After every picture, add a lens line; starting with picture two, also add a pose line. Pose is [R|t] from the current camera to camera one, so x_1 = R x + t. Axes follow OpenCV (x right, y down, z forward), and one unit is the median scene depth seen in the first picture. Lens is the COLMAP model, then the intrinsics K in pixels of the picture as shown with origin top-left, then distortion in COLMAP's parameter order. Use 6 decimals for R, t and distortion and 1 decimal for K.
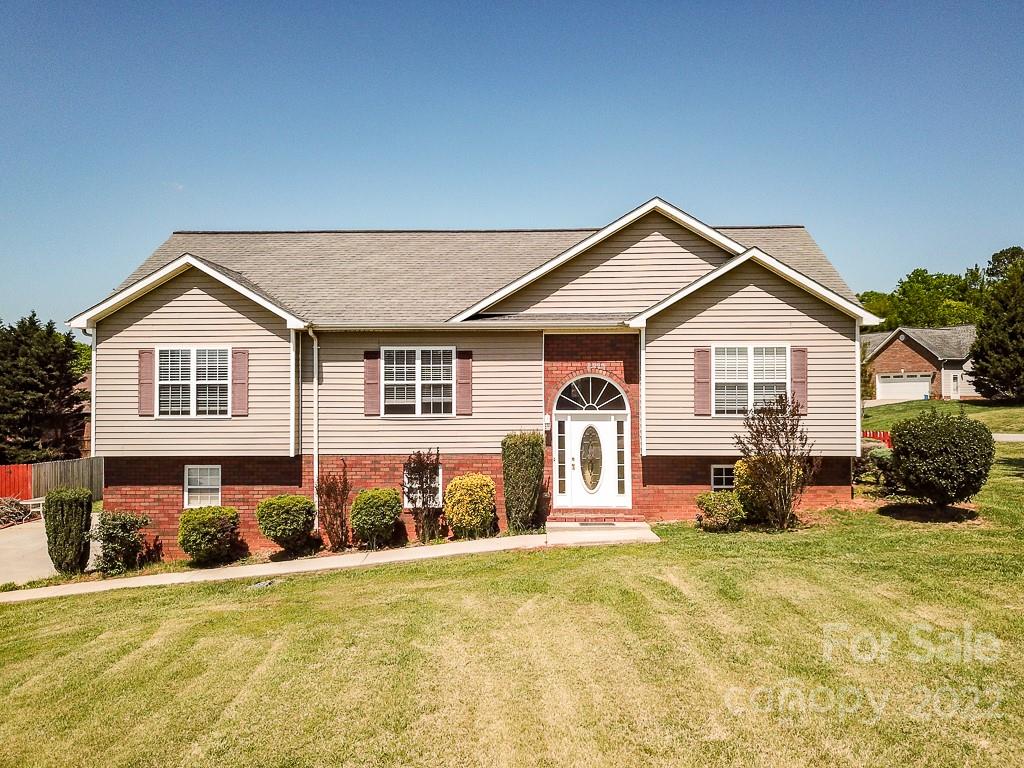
lens RADIAL K [[803.3, 0, 510.1], [0, 803.3, 416.7], [0, 0, 1]] dist [0.030077, -0.000101]
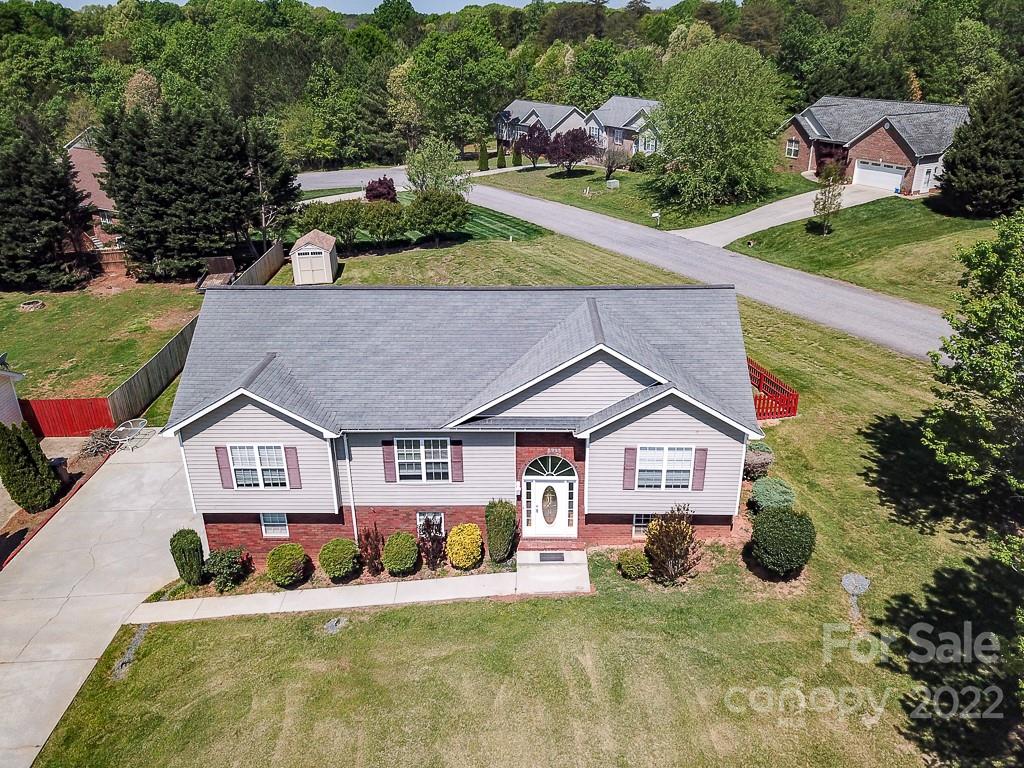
lens RADIAL K [[803.3, 0, 510.1], [0, 803.3, 416.7], [0, 0, 1]] dist [0.030077, -0.000101]
pose [[0.999924, -0.012070, 0.002521, 0.030500], [0.009711, 0.896855, 0.442219, -0.709709], [-0.007598, -0.442161, 0.896904, -0.187690]]
